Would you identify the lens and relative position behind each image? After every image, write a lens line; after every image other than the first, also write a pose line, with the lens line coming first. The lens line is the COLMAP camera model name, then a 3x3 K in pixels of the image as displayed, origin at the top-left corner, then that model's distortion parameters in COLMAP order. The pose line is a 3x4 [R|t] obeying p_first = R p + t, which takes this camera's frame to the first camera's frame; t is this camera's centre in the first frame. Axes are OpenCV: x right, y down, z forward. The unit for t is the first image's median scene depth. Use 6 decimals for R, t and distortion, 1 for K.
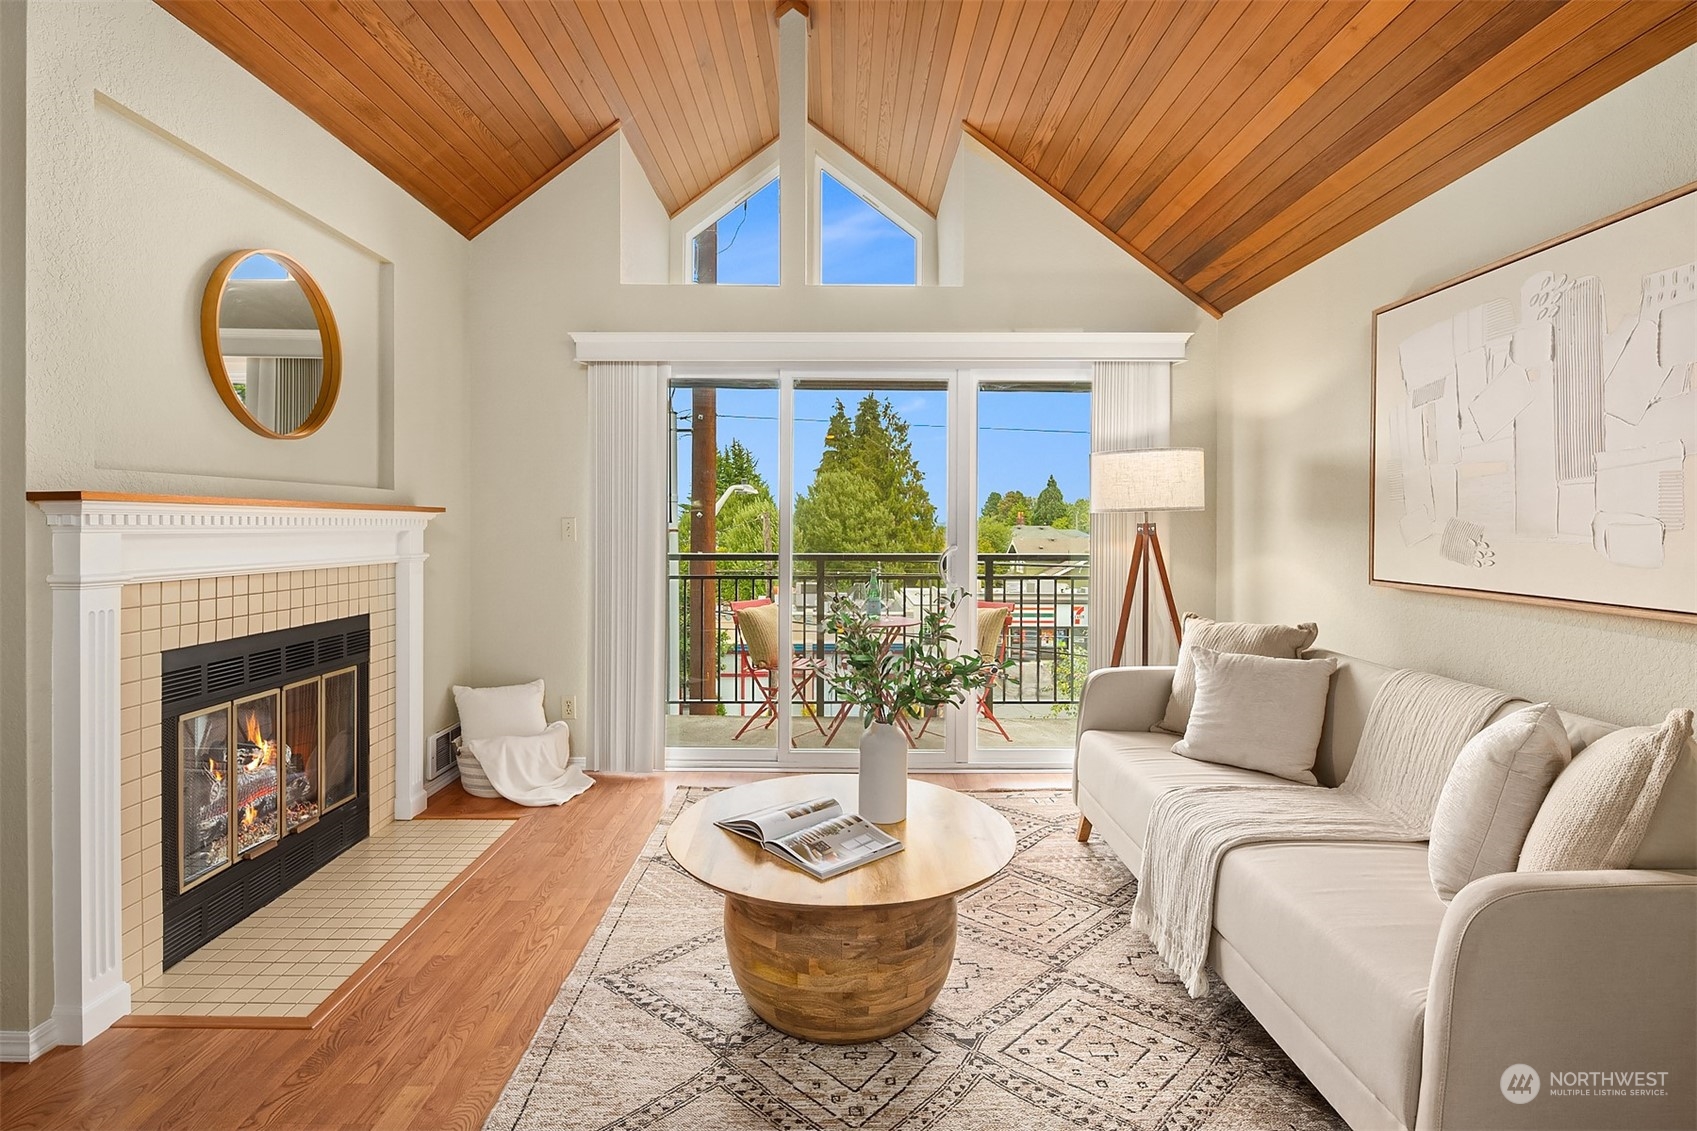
lens RADIAL K [[827.5, 0, 838.0], [0, 827.5, 530.1], [0, 0, 1]] dist [0.000083, -0.000289]
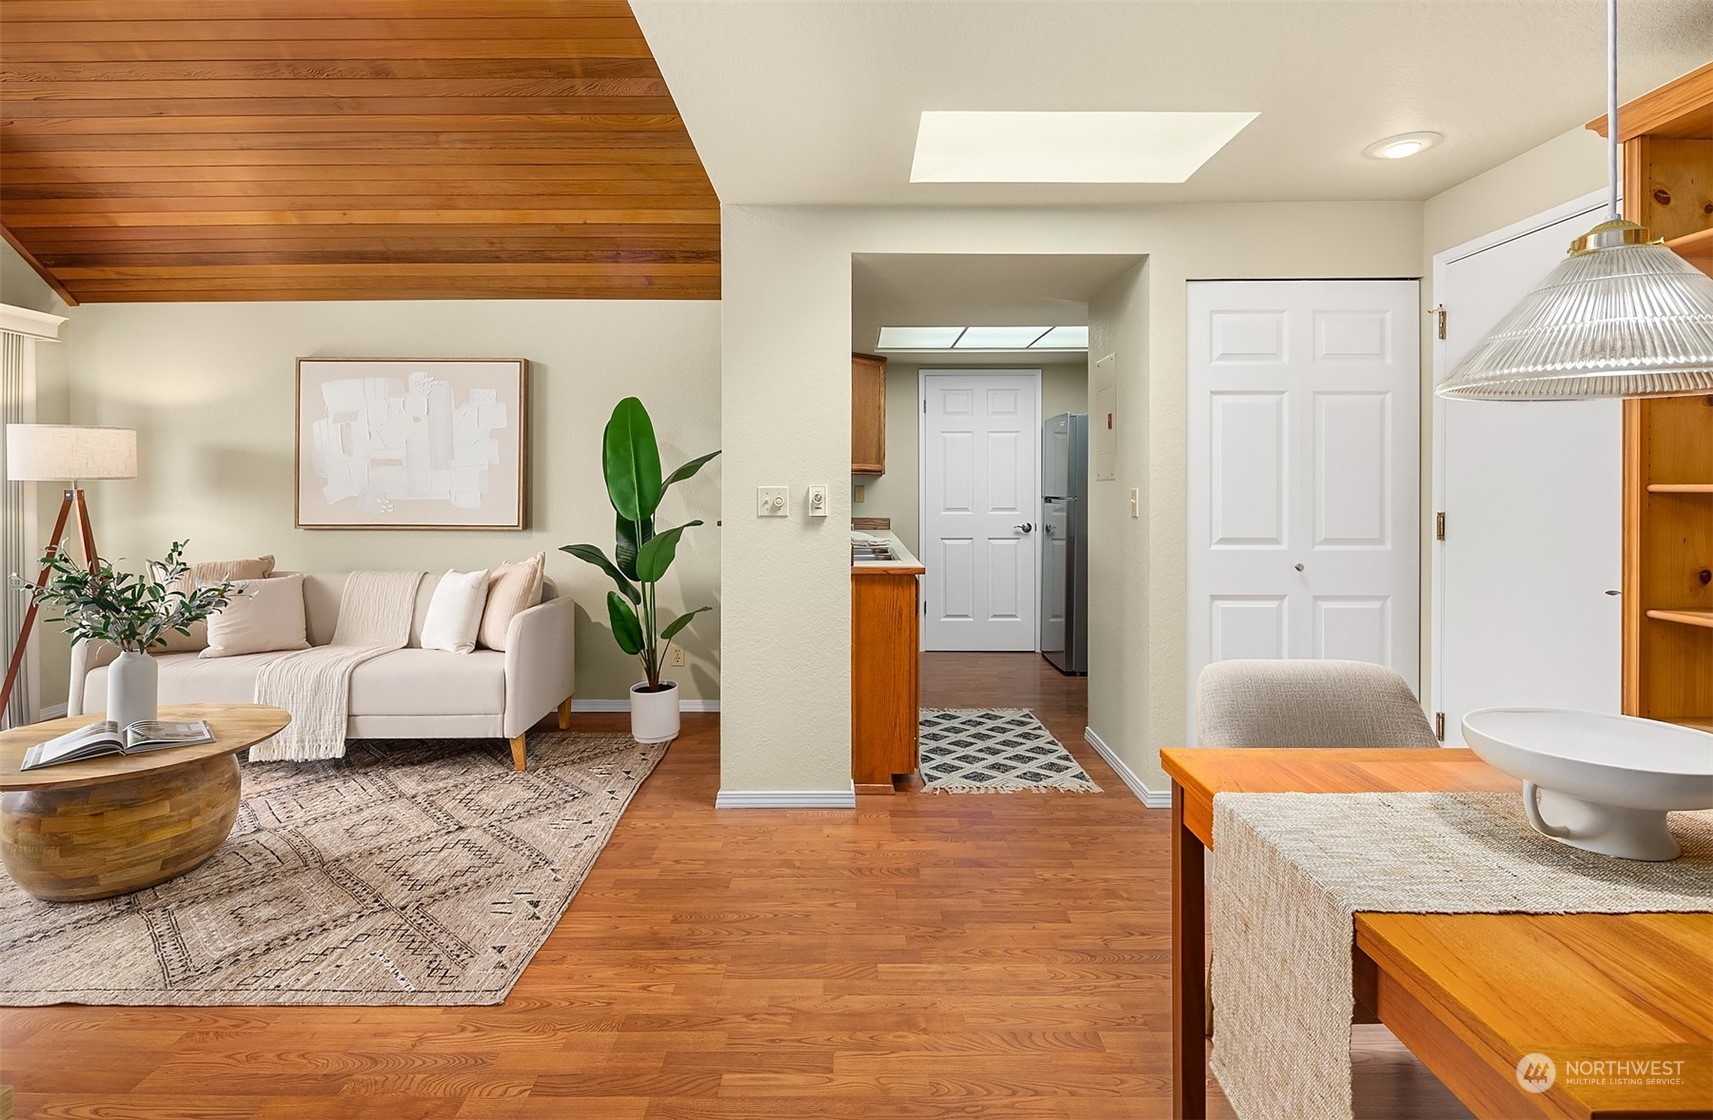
lens RADIAL K [[841.7, 0, 852.1], [0, 841.7, 490.3], [0, 0, 1]] dist [0.001084, -0.002453]
pose [[-0.003108, -0.006144, 0.999976, -1.035489], [0.003786, 0.999974, 0.006156, -0.013978], [-0.999988, 0.003805, -0.003085, -0.075160]]
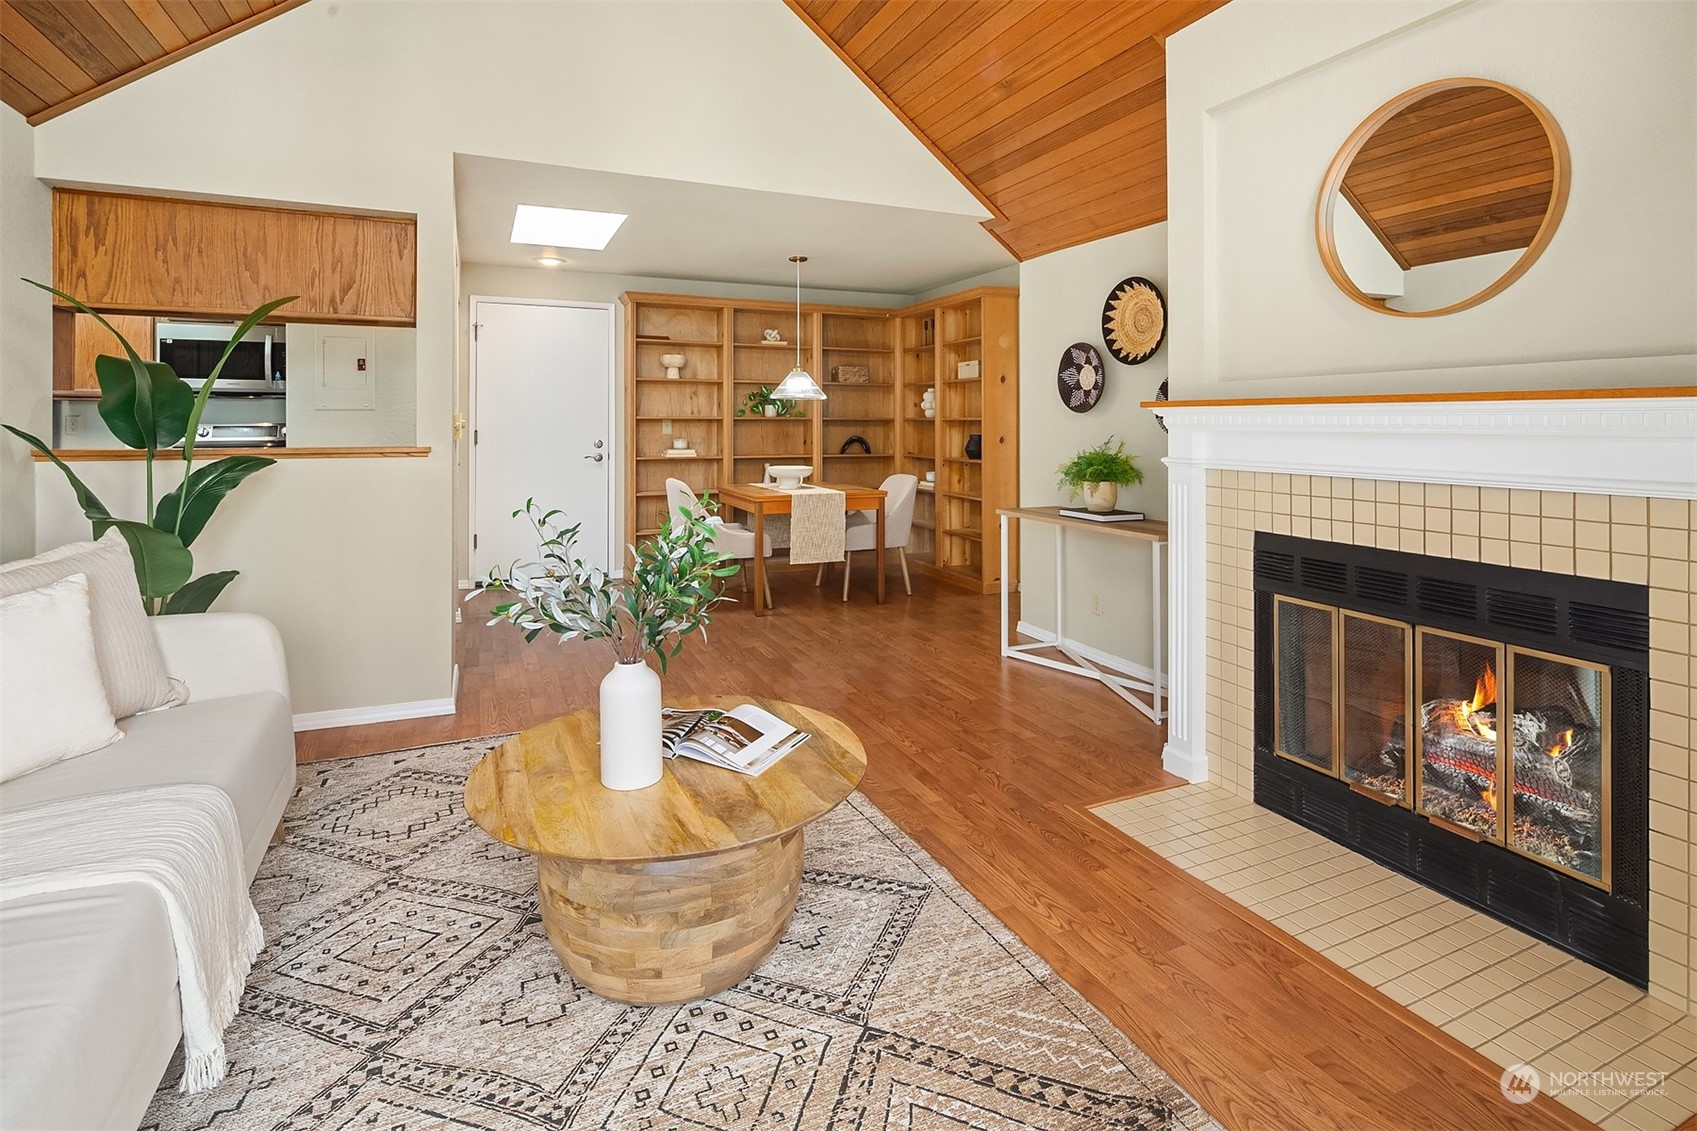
lens RADIAL K [[822.3, 0, 849.0], [0, 822.3, 456.1], [0, 0, 1]] dist [-0.000883, -0.000533]
pose [[-0.908219, 0.012821, -0.418300, 0.161821], [-0.006449, 0.998983, 0.044620, -0.006025], [0.418447, 0.043222, -0.907212, 1.524449]]
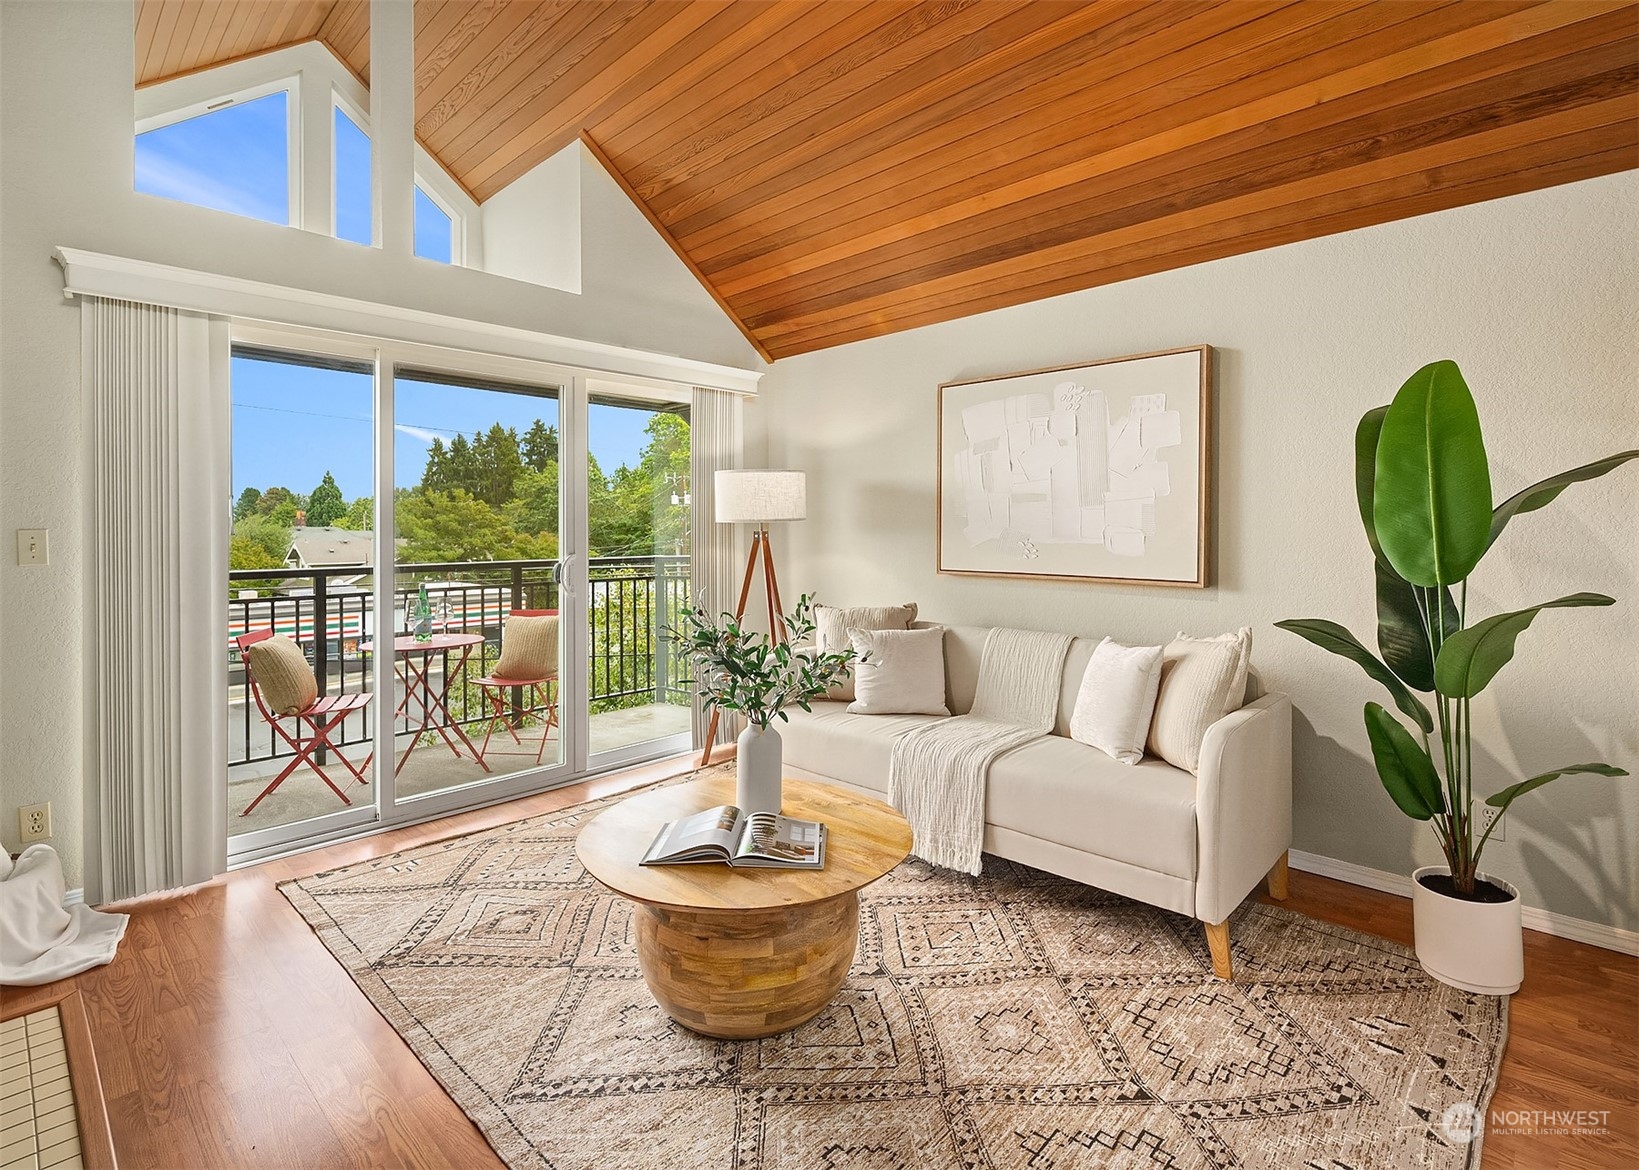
lens RADIAL K [[801.3, 0, 810.2], [0, 801.3, 527.9], [0, 0, 1]] dist [0.002072, -0.000639]
pose [[0.695064, -0.006270, 0.718921, -0.544215], [0.008169, 0.999966, 0.000823, -0.017449], [-0.718902, 0.005301, 0.695091, 0.195231]]
